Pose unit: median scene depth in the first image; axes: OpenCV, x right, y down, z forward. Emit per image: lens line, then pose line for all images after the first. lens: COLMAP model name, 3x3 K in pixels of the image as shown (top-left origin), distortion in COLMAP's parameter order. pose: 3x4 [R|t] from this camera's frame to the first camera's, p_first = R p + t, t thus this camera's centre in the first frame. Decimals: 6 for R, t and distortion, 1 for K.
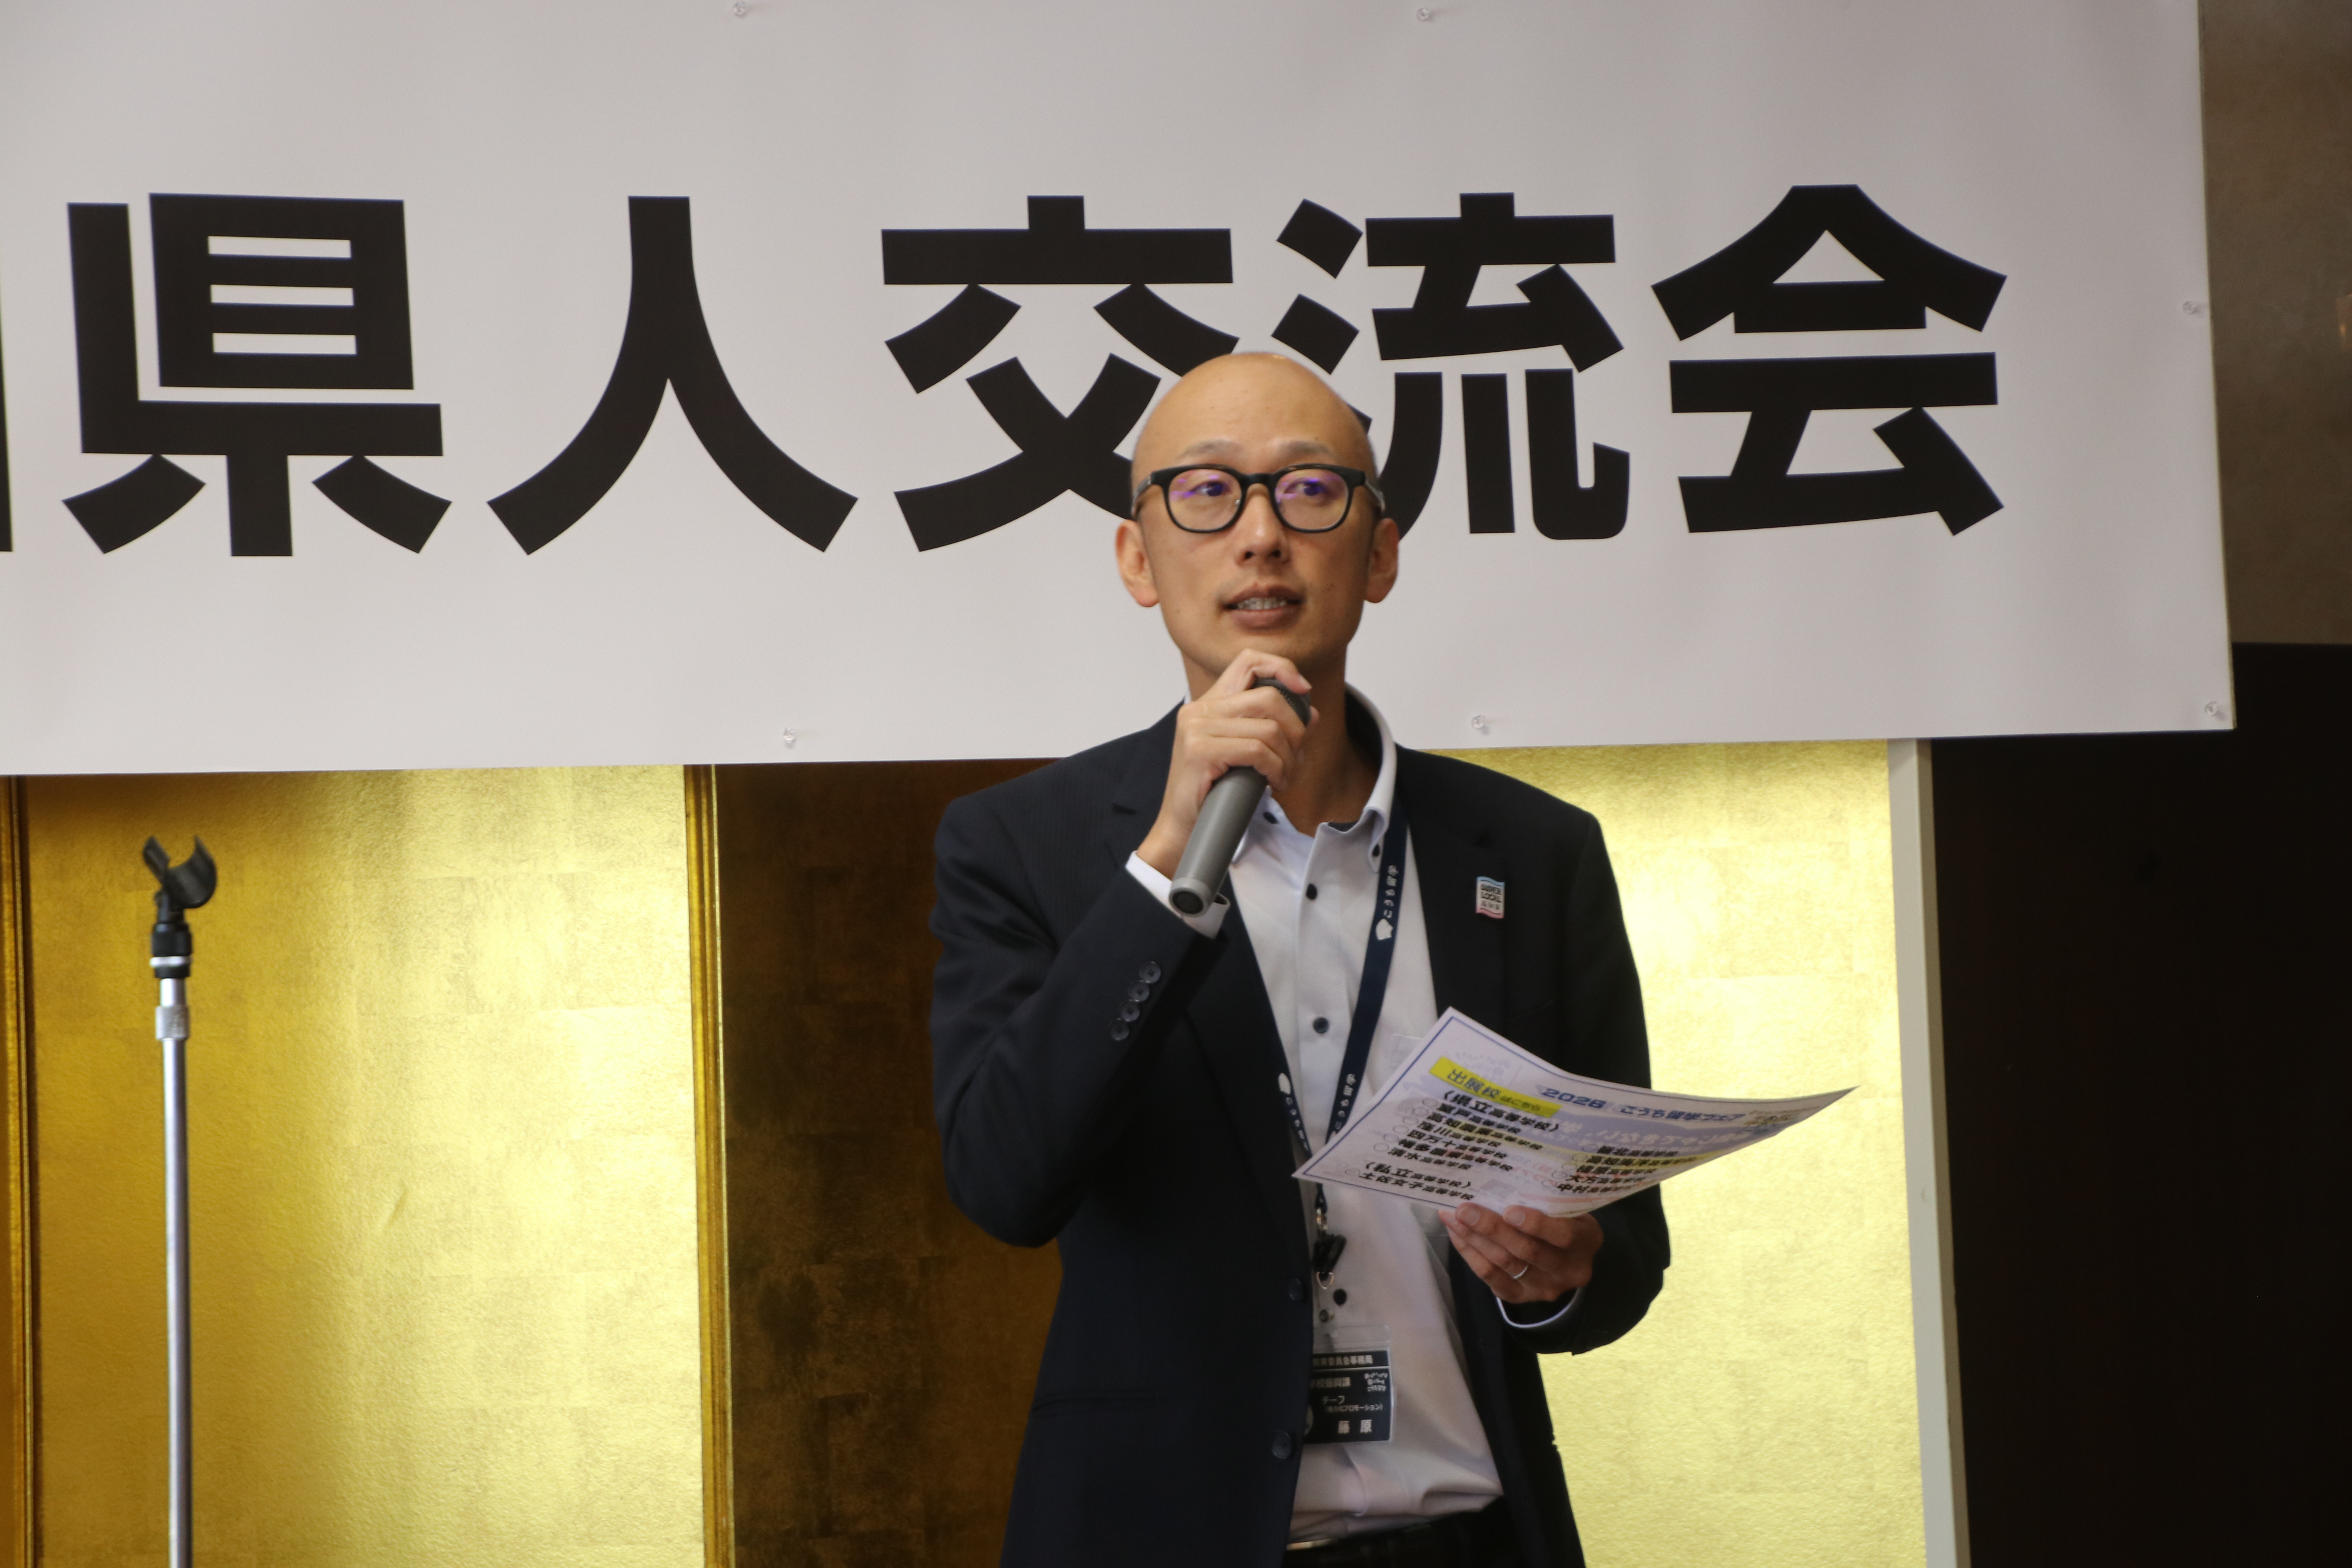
lens RADIAL K [[8281.1, 0, 1196.5], [0, 8281.1, 901.7], [0, 0, 1]] dist [1.214012, 4.672998]
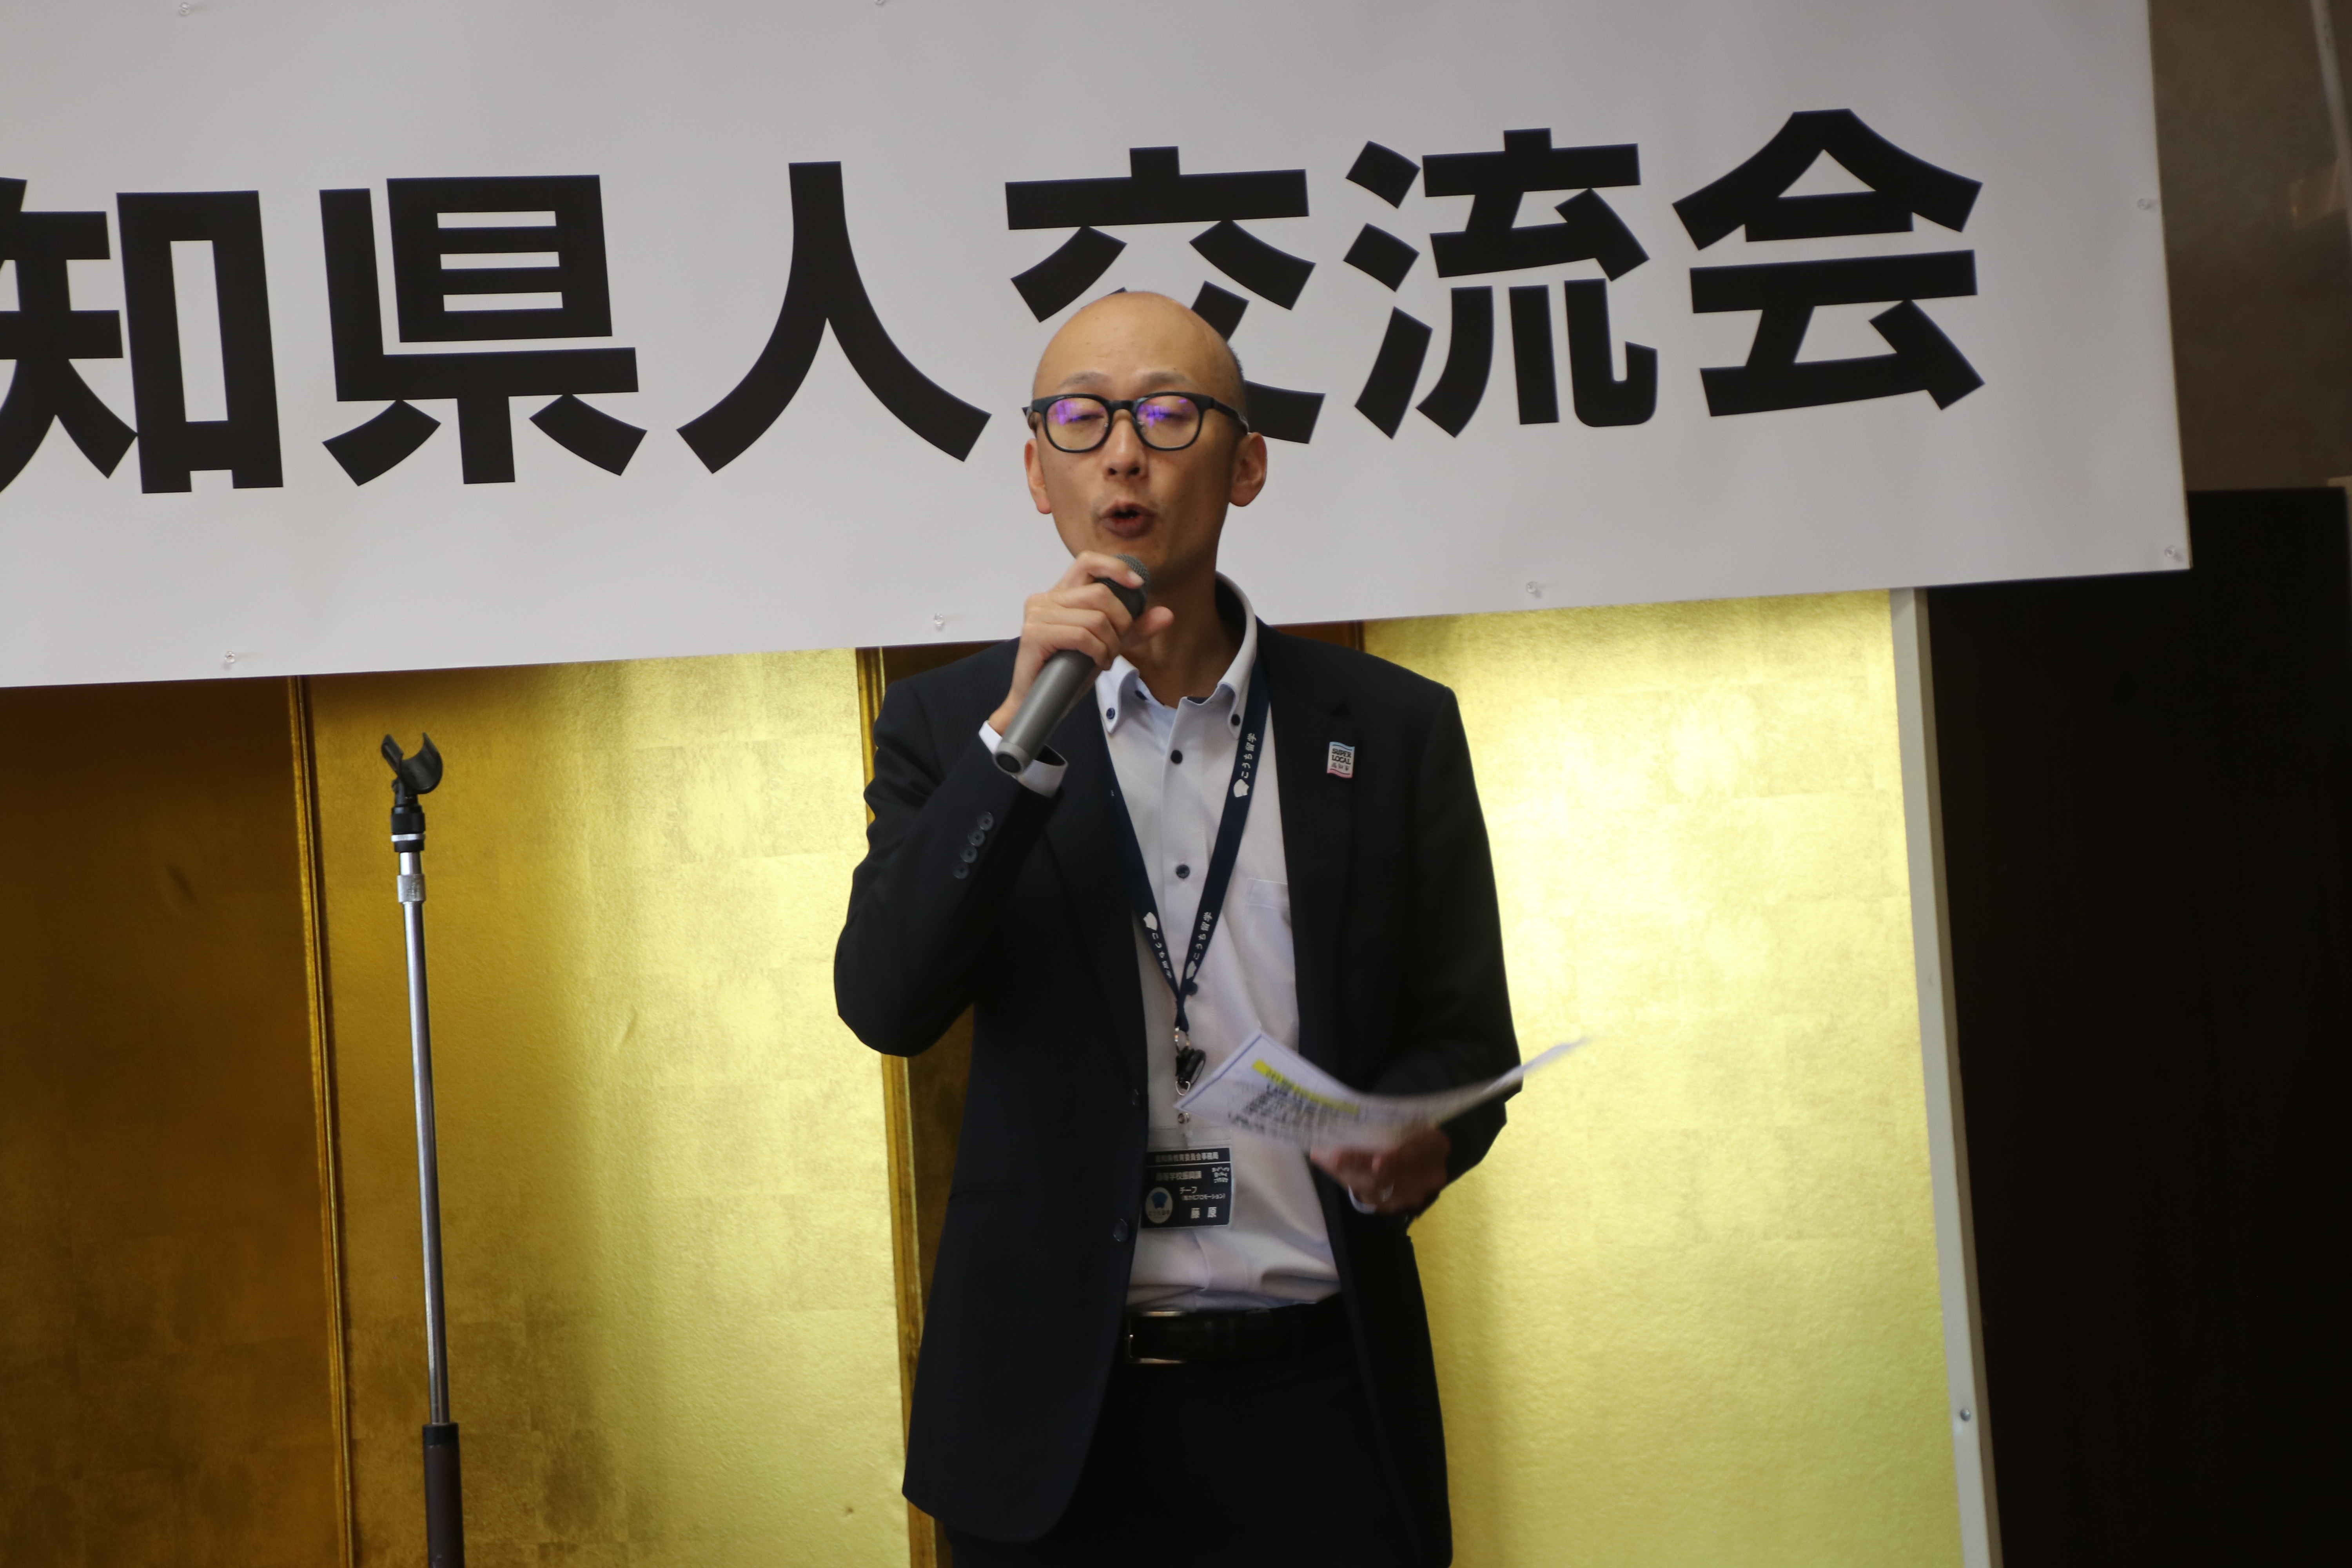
lens RADIAL K [[7719.9, 0, 1165.7], [0, 7719.9, 866.0], [0, 0, 1]] dist [1.106531, 3.603885]
pose [[0.998745, -0.031462, -0.038979, 0.023654], [0.032287, 0.999264, 0.020715, -0.006722], [0.038299, -0.021948, 0.999025, -0.086189]]
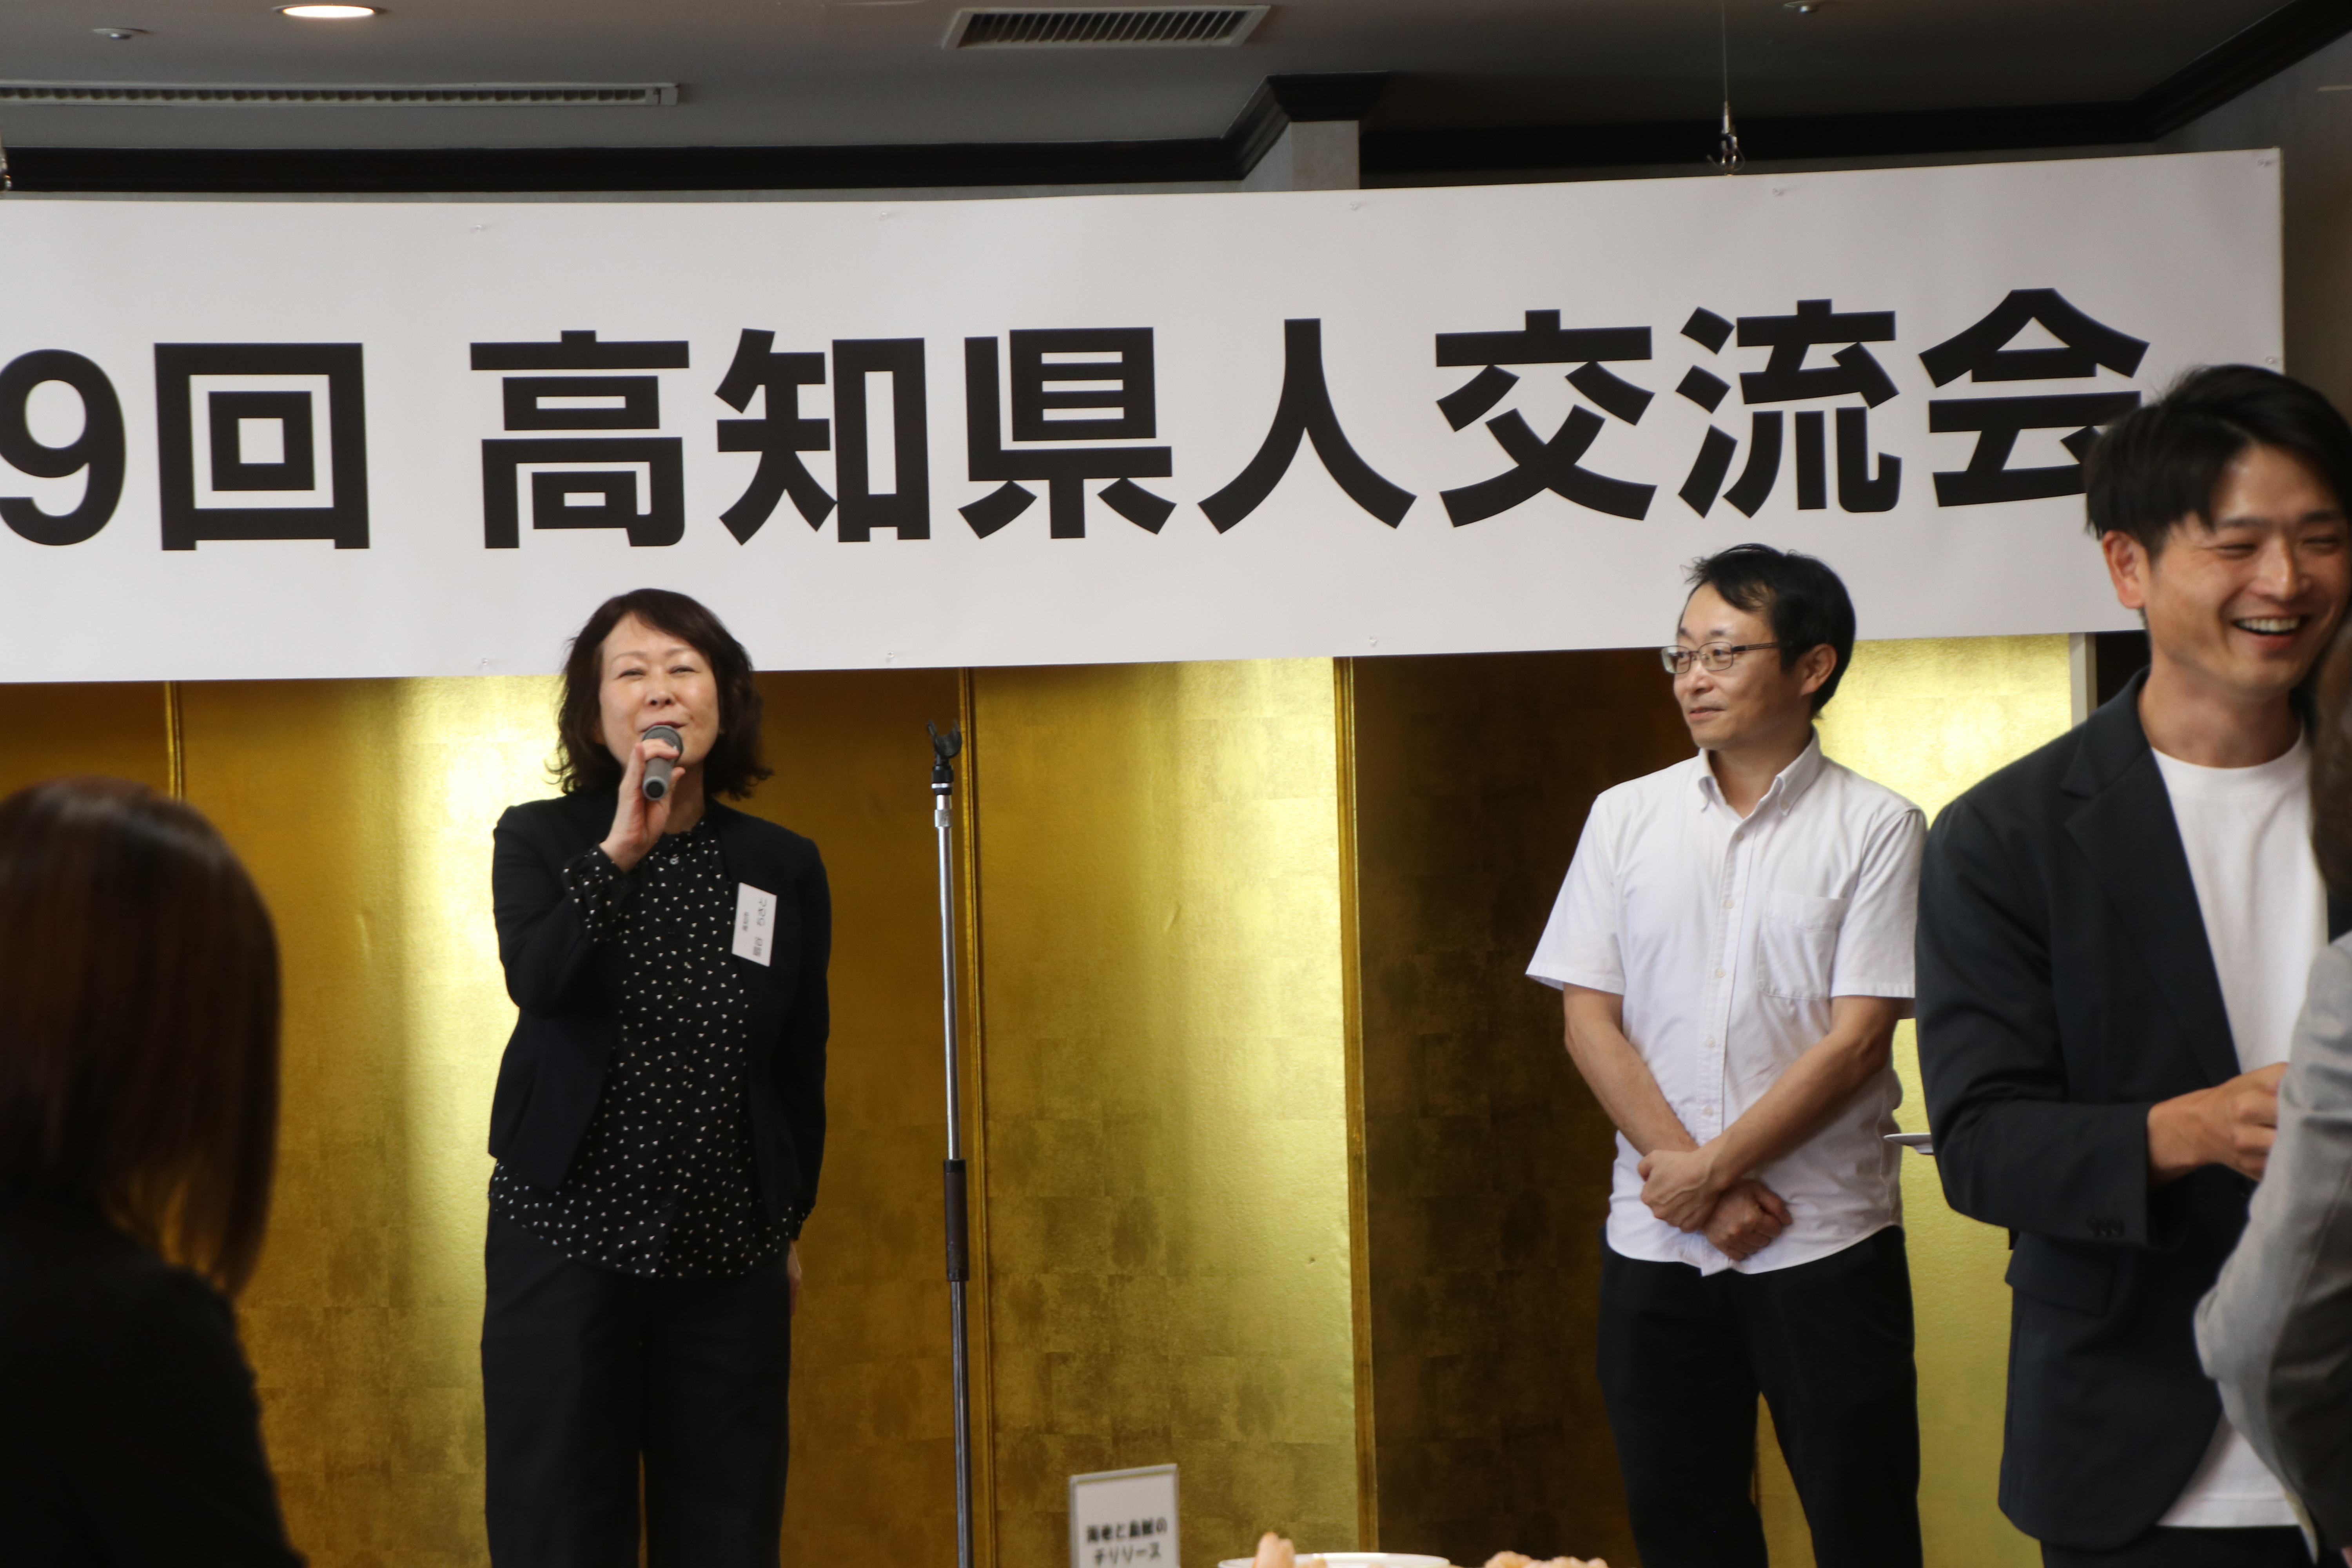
lens RADIAL K [[8442.9, 0, 1112.8], [0, 8442.9, 915.1], [0, 0, 1]] dist [1.284282, 5.214437]
pose [[0.982737, 0.003862, -0.184965, 0.209731], [0.002779, 0.999361, 0.035635, -0.024670], [0.184985, -0.035534, 0.982099, -0.671896]]
